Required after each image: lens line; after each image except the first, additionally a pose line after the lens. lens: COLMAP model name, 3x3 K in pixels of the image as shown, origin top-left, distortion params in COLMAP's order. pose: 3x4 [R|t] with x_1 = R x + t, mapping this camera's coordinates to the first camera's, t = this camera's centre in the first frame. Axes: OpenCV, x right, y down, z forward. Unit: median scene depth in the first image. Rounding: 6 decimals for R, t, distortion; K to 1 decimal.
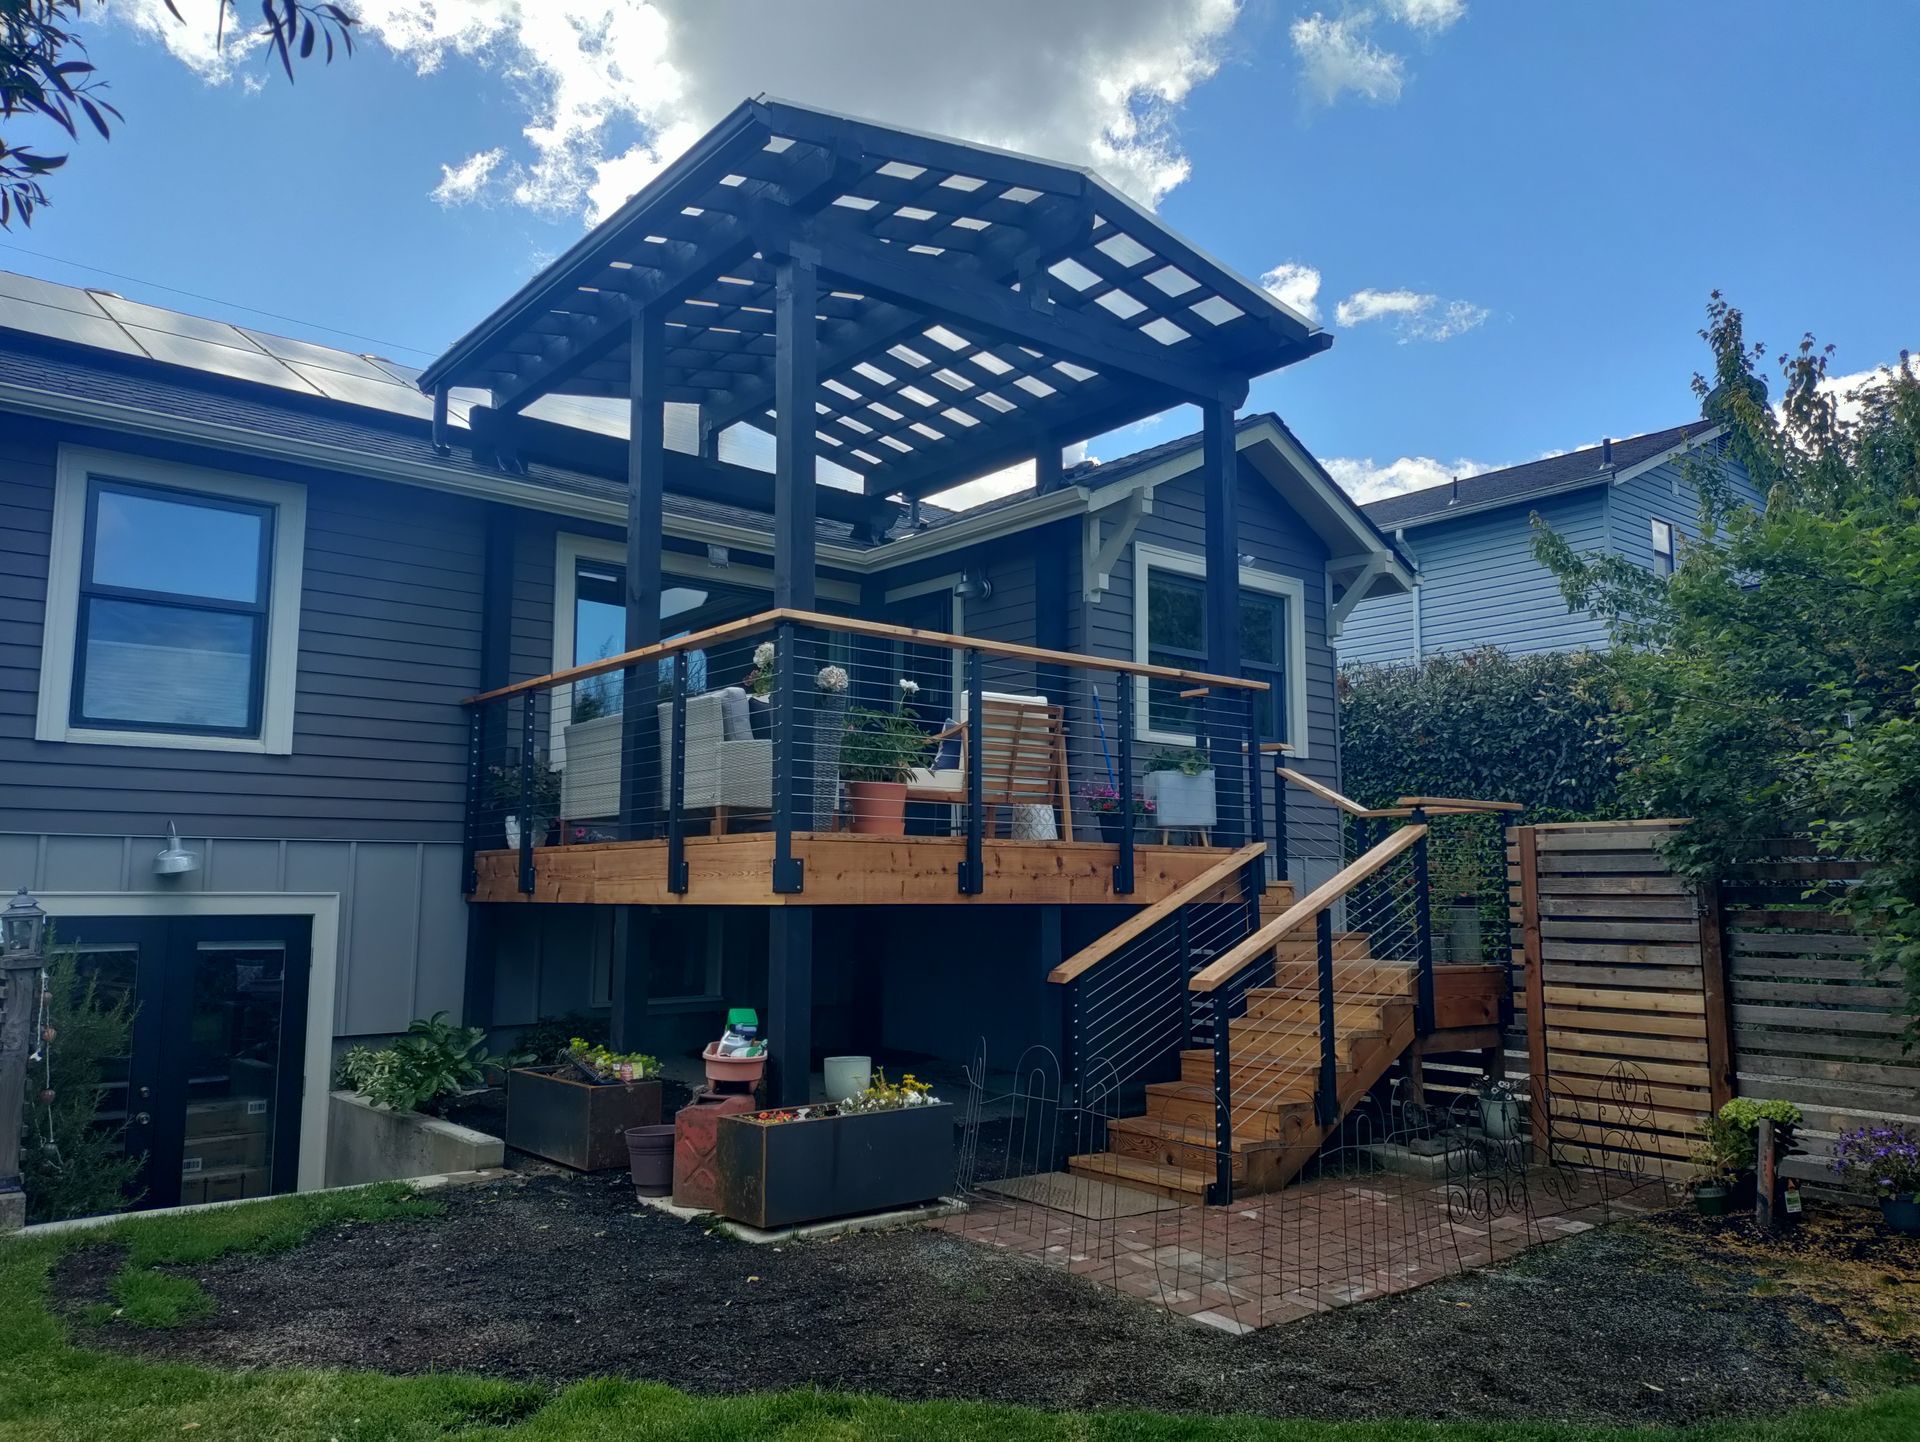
lens RADIAL K [[1419.2, 0, 970.3], [0, 1419.2, 711.5], [0, 0, 1]] dist [0.032966, -0.024706]
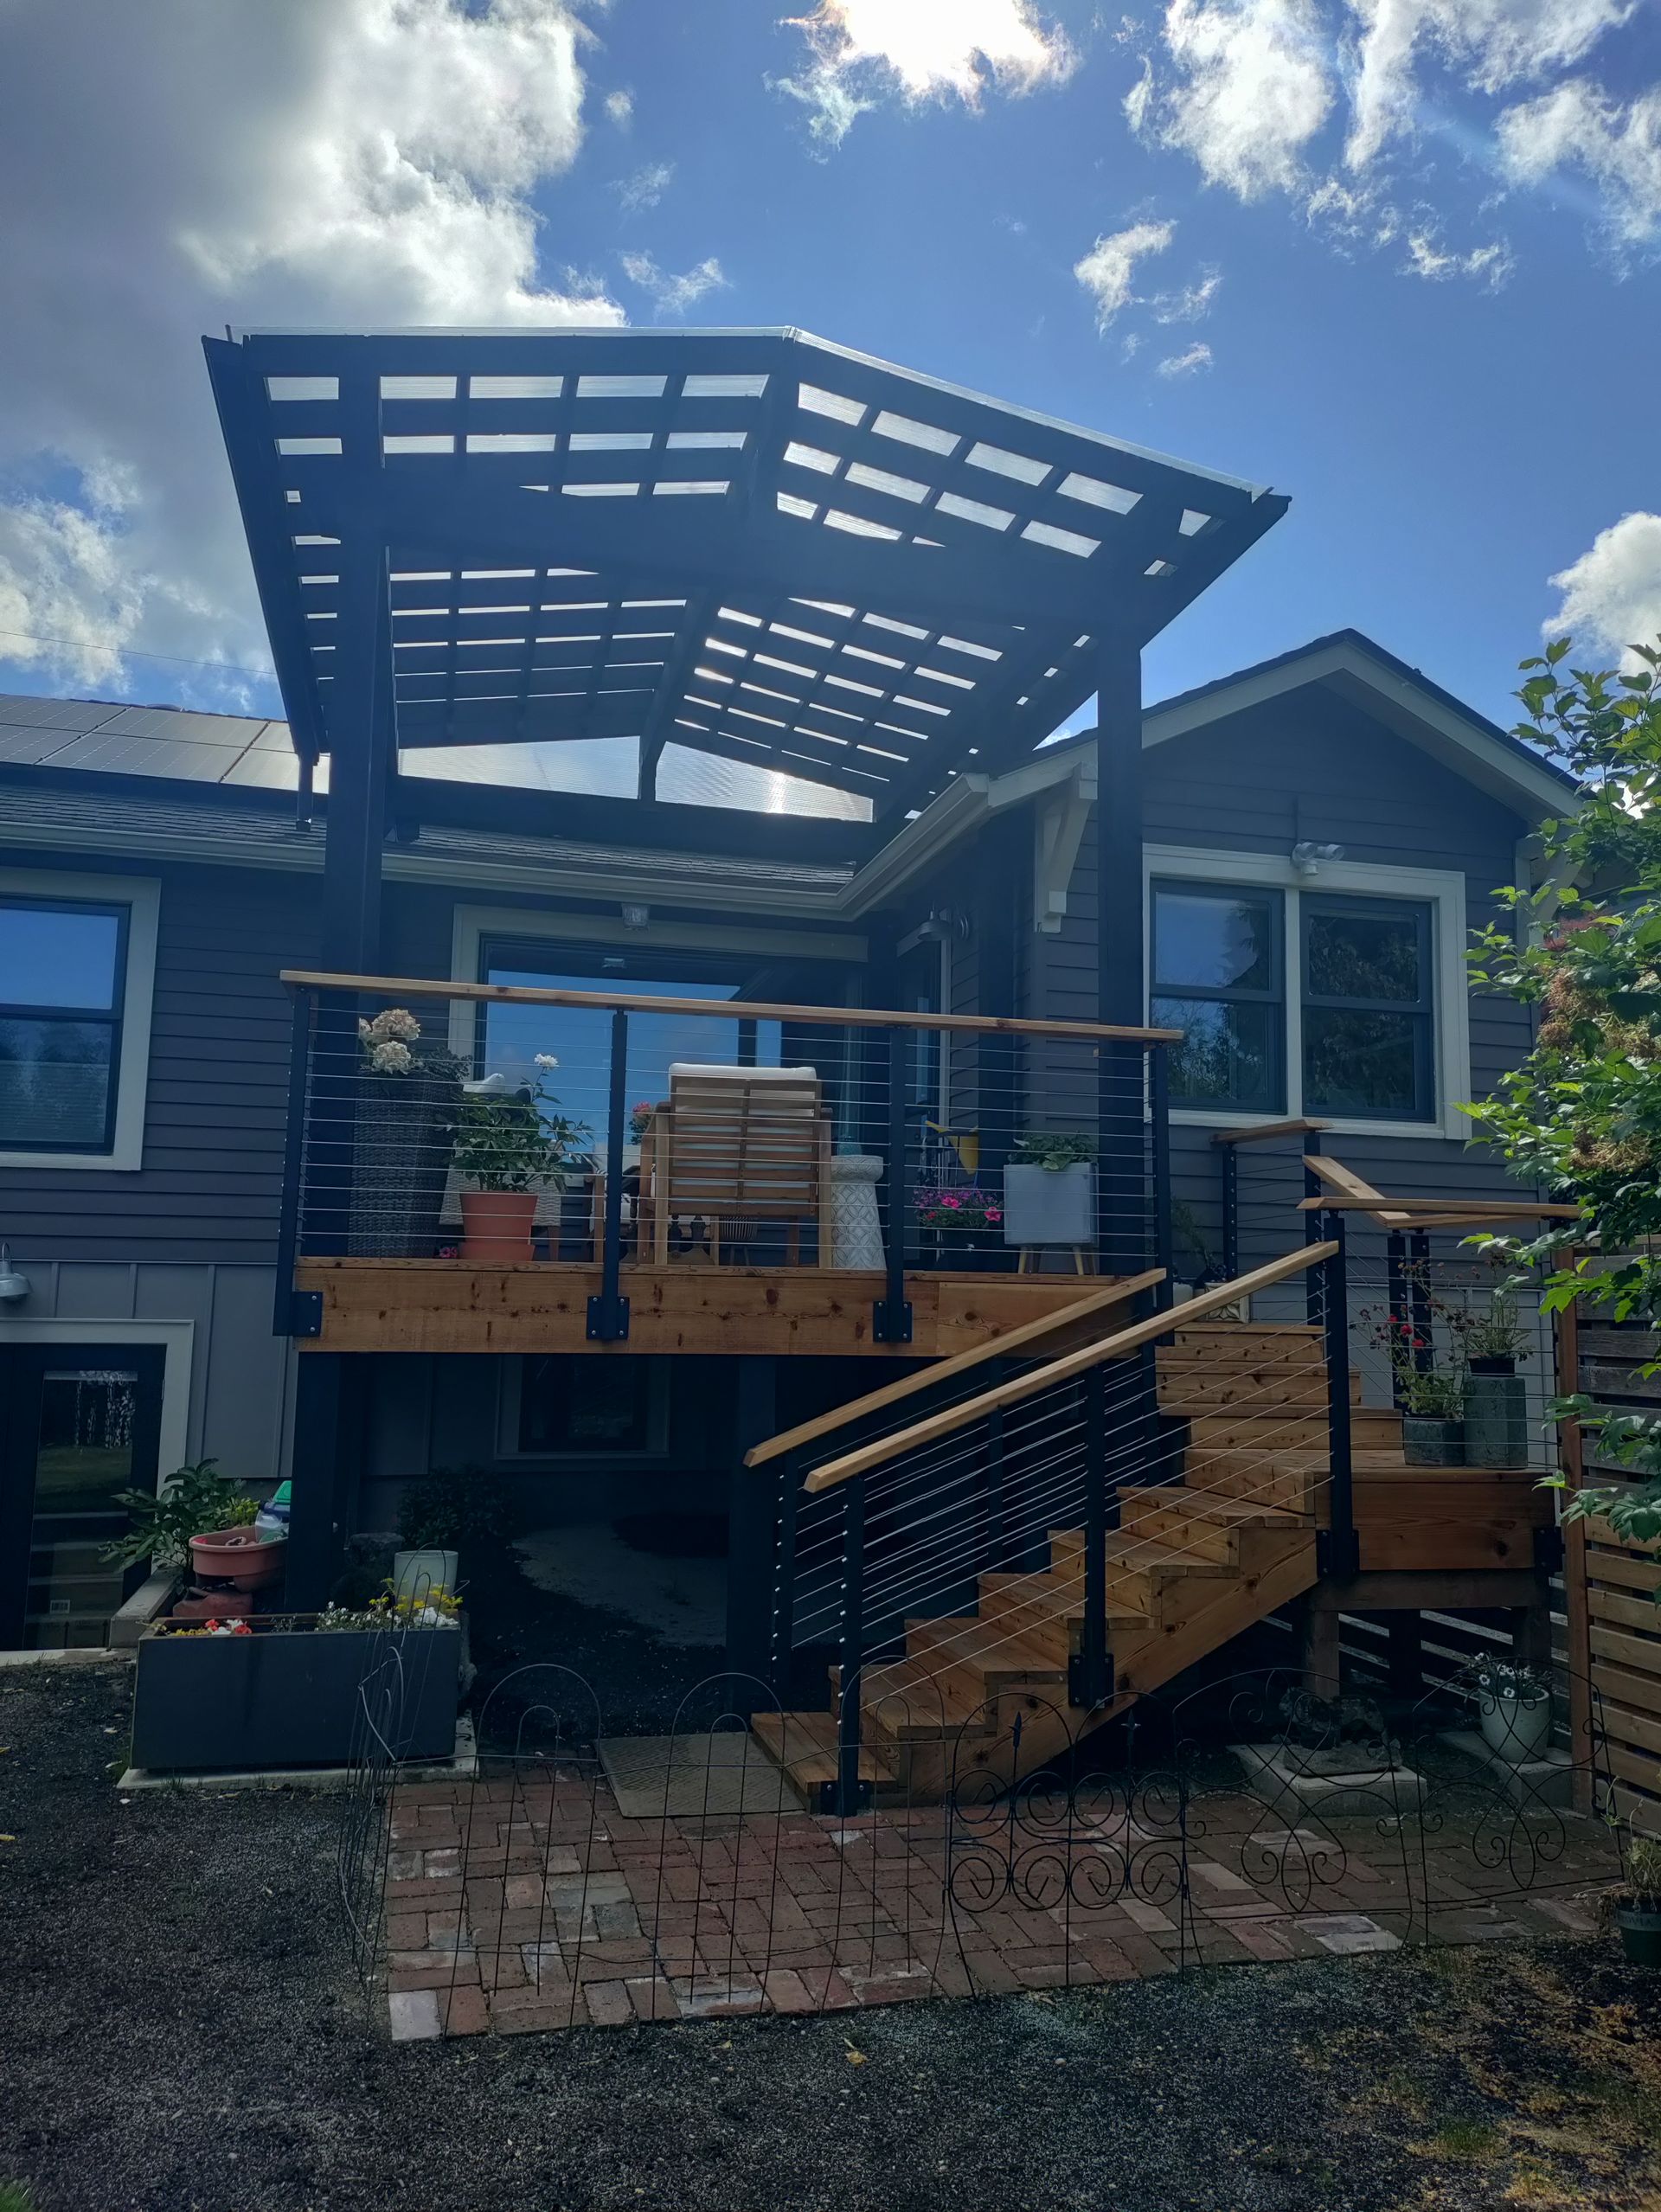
lens RADIAL K [[1635.1, 0, 829.1], [0, 1635.1, 1106.9], [0, 0, 1]] dist [0.032966, -0.024706]
pose [[0.903893, -0.039807, -0.425902, 0.421594], [0.040177, 0.999160, -0.008119, 0.017087], [0.425867, -0.009772, 0.904733, 0.250527]]
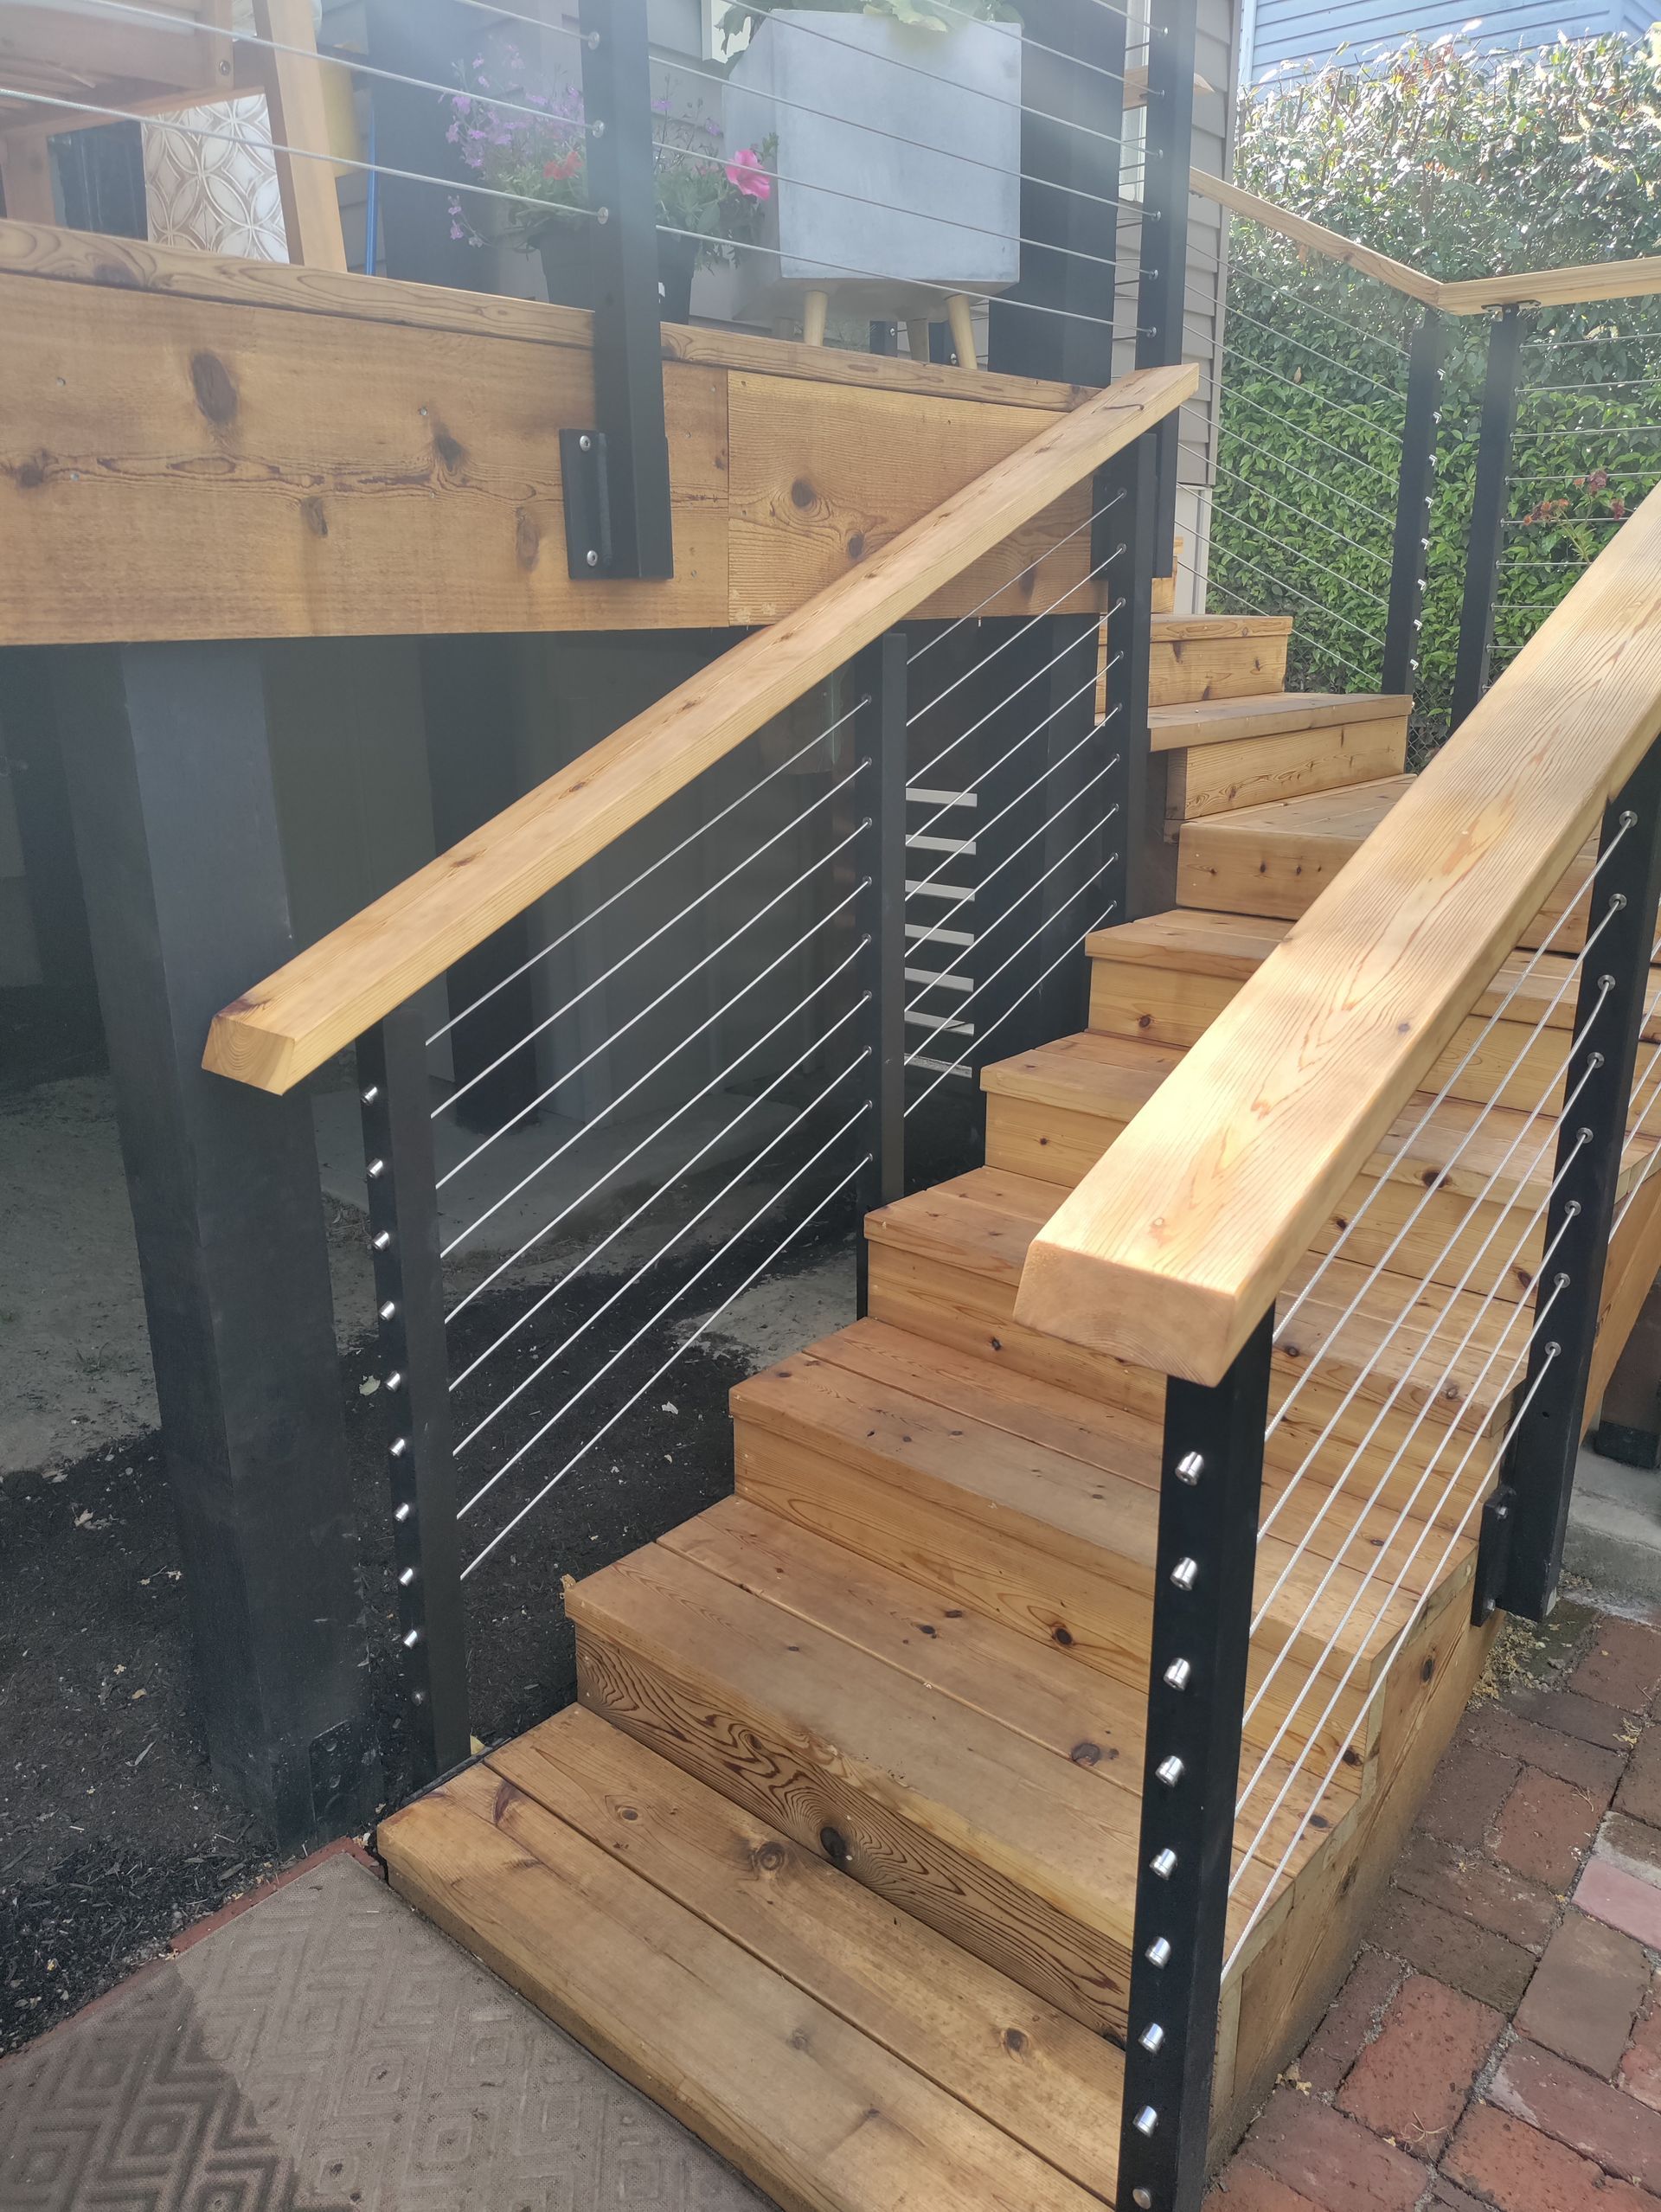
lens RADIAL K [[1635.1, 0, 820.1], [0, 1635.1, 1116.1], [0, 0, 1]] dist [0.032966, -0.024706]
pose [[0.987205, -0.054217, 0.149955, 0.094777], [-0.015858, 0.902378, 0.430654, 0.093304], [-0.158665, -0.427522, 0.889972, 0.733694]]
